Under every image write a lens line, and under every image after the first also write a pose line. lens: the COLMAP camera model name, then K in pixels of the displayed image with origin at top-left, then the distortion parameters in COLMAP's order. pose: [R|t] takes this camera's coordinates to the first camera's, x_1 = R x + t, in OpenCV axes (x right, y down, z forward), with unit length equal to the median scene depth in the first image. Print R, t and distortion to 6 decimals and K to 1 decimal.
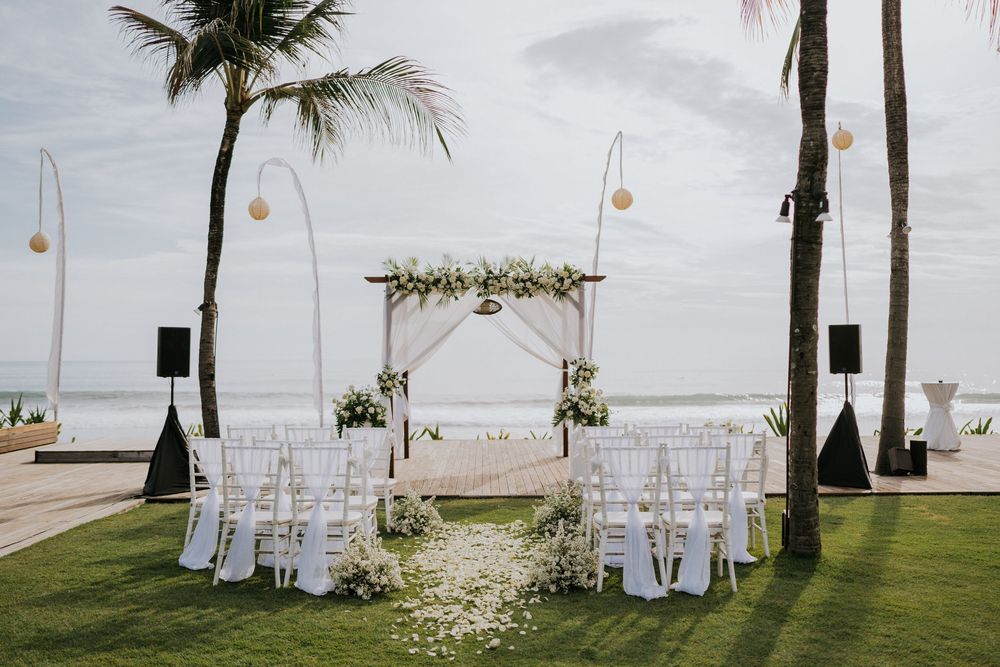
lens RADIAL K [[1000.0, 0, 500.0], [0, 1000.0, 333.5], [0, 0, 1]] dist [-0.007950, -0.005656]
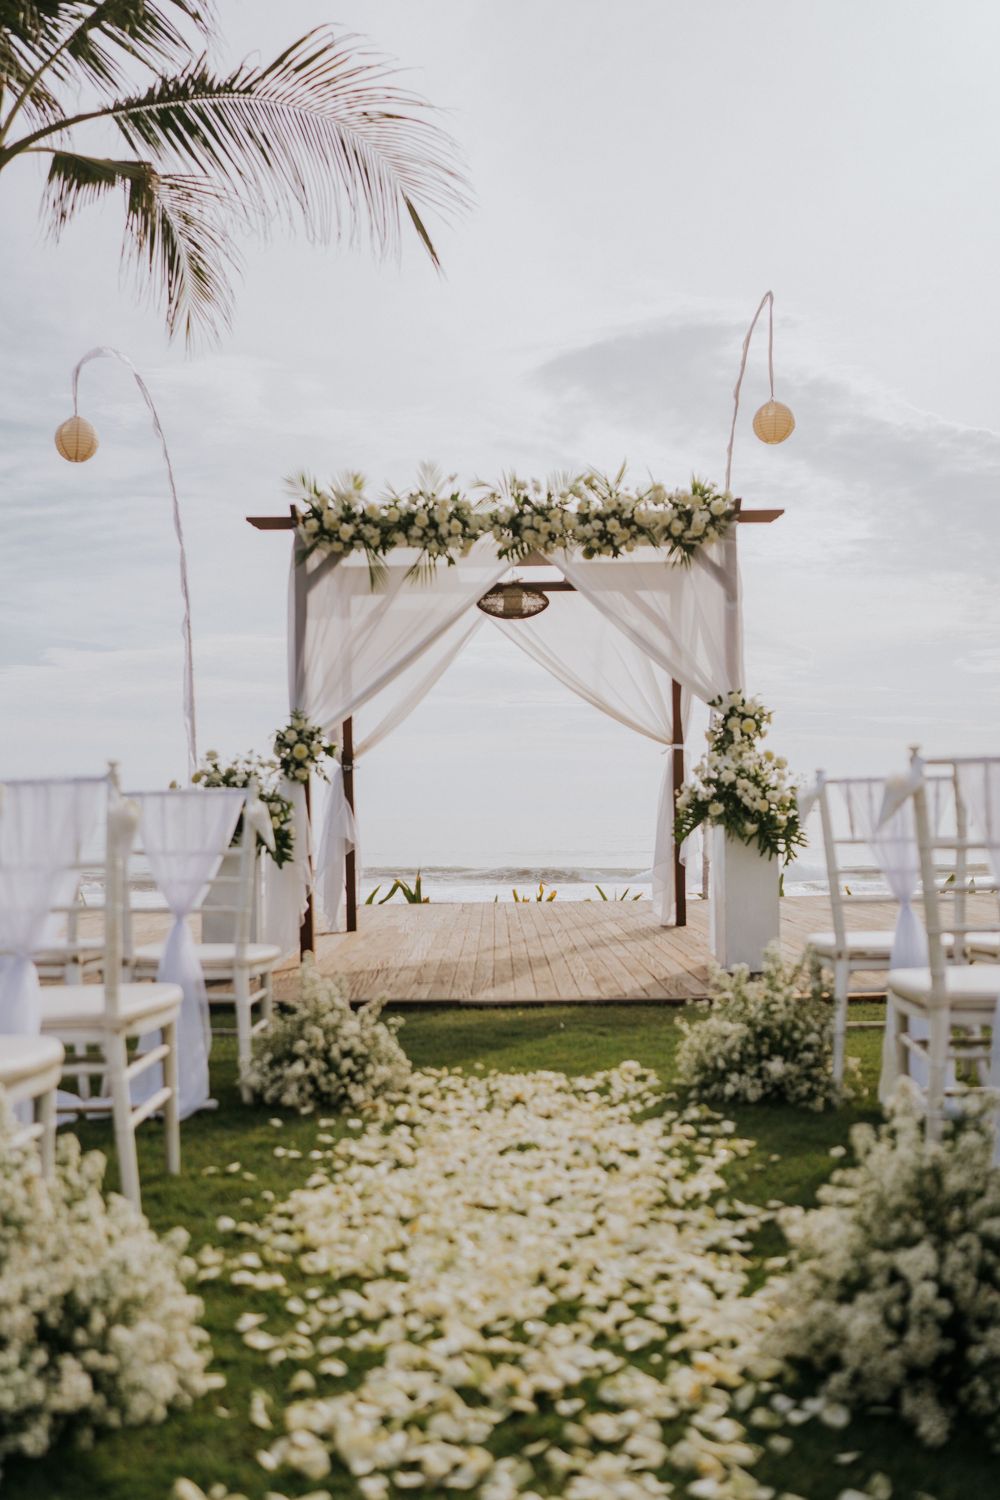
lens RADIAL K [[1477.8, 0, 499.5], [0, 1477.8, 733.1], [0, 0, 1]] dist [0.001384, 0.005228]
pose [[0.999853, -0.009495, -0.014291, -0.013411], [0.009053, 0.999488, -0.030693, 0.063561], [0.014575, 0.030560, 0.999427, 0.350025]]
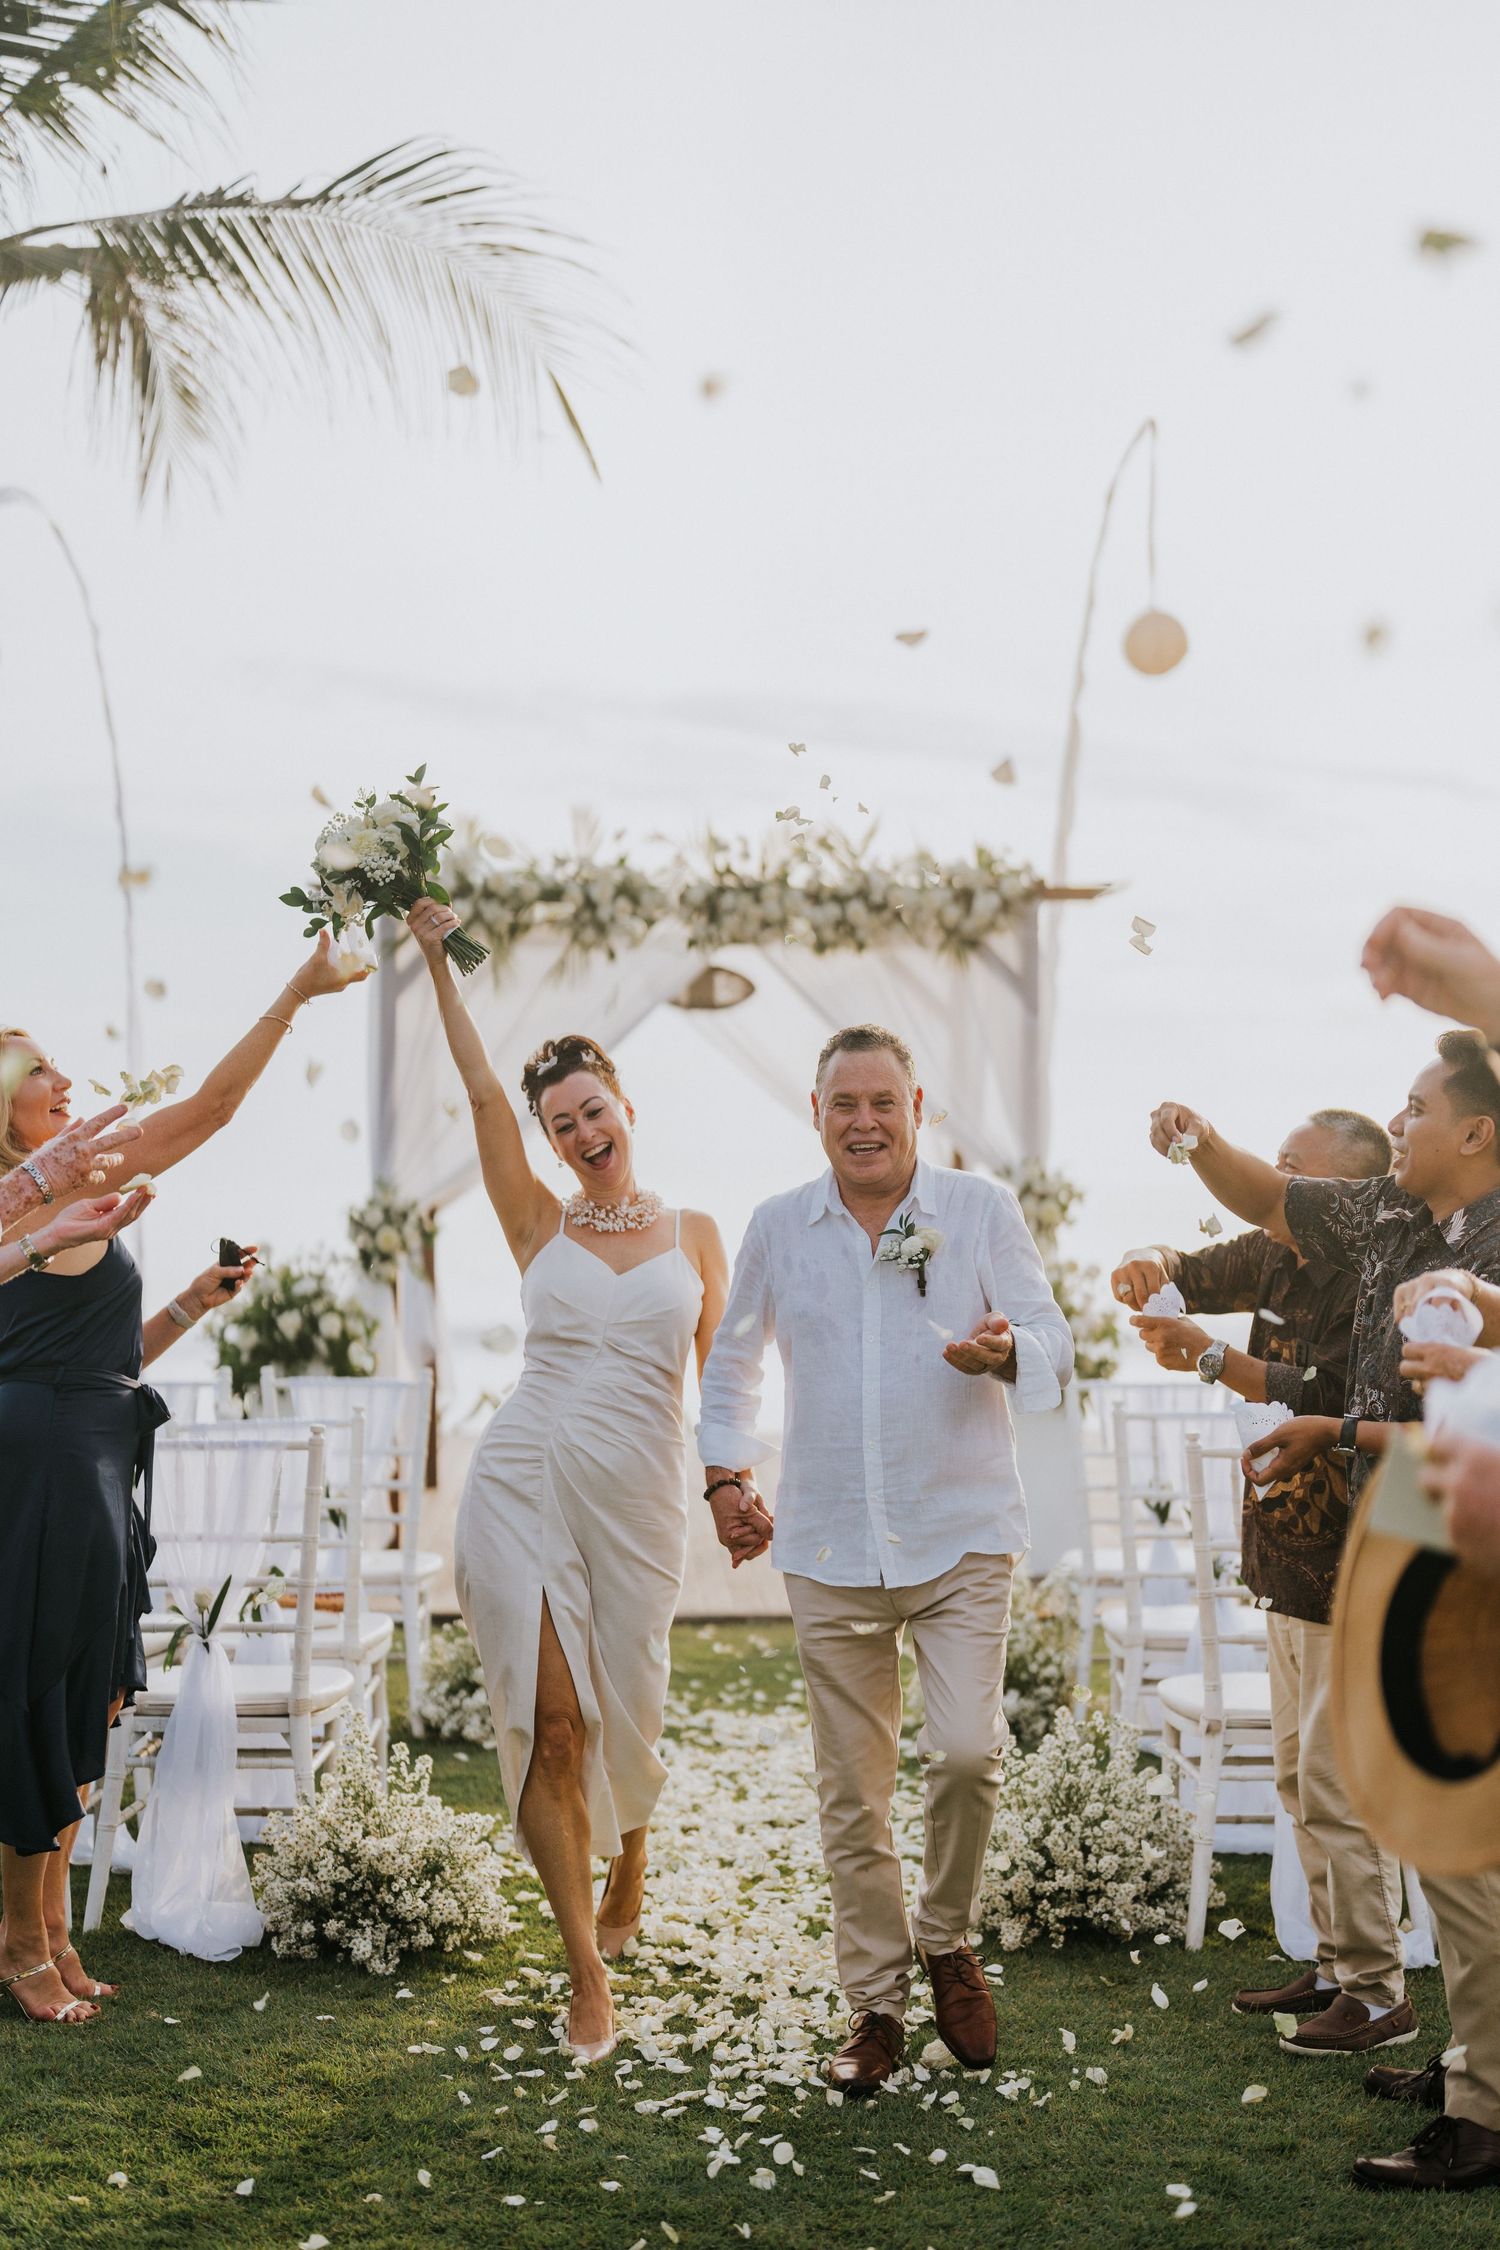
lens RADIAL K [[3188.4, 0, 738.5], [0, 3188.4, 1128.4], [0, 0, 1]] dist [0.007521, 0.080927]
pose [[0.999761, 0.007599, 0.020481, -0.026050], [-0.007786, 0.999929, 0.009052, 0.007887], [-0.020411, -0.009210, 0.999749, 0.045003]]
